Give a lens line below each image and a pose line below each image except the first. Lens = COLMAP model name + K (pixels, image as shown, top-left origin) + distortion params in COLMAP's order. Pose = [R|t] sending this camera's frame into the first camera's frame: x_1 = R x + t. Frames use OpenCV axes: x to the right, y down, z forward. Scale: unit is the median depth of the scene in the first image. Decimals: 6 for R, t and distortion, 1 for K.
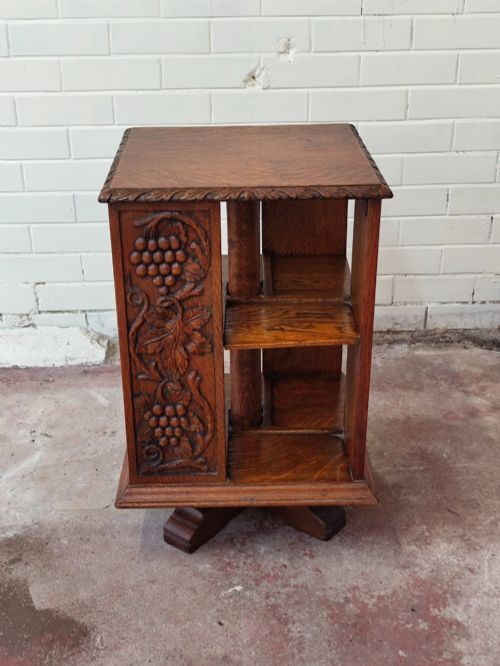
lens RADIAL K [[941.7, 0, 252.6], [0, 941.7, 347.5], [0, 0, 1]] dist [0.025547, 0.000000]
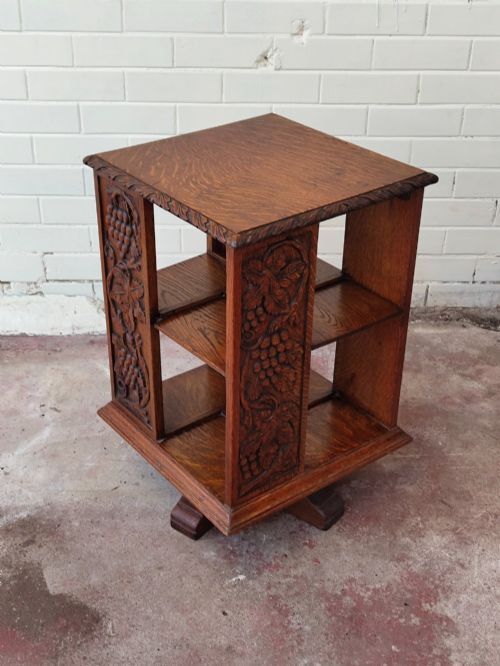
lens RADIAL K [[941.7, 0, 248.2], [0, 941.7, 343.0], [0, 0, 1]] dist [0.025547, 0.000000]
pose [[0.999599, 0.027279, 0.007639, -0.020806], [-0.027869, 0.995334, 0.092381, -0.094920], [-0.005084, -0.092556, 0.995694, -0.025661]]
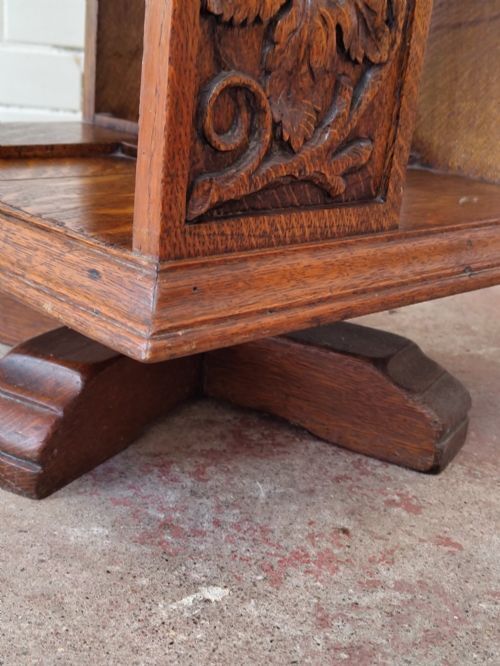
lens RADIAL K [[941.7, 0, 254.9], [0, 941.7, 348.5], [0, 0, 1]] dist [0.025547, 0.000000]
pose [[0.978740, 0.044823, 0.200149, -0.058008], [-0.023921, 0.994115, -0.105652, 0.192680], [-0.203707, 0.098618, 0.974052, 0.649342]]
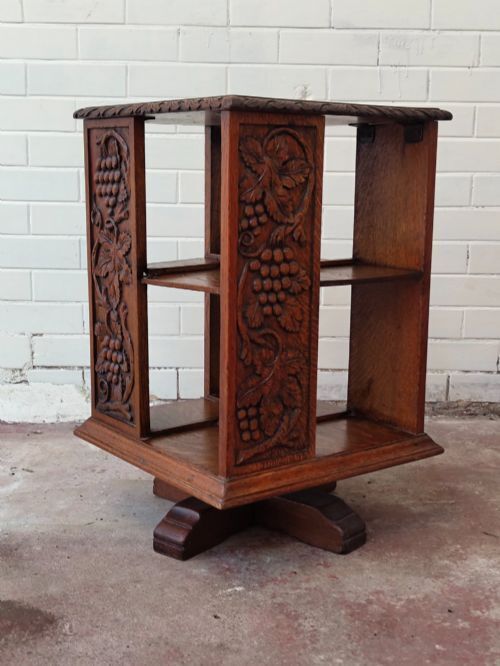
lens RADIAL K [[941.7, 0, 249.7], [0, 941.7, 344.0], [0, 0, 1]] dist [0.025547, 0.000000]
pose [[0.999562, 0.026703, -0.012777, -0.000691], [-0.029123, 0.964395, -0.262859, 0.242192], [0.005303, 0.263116, 0.964750, 0.124778]]
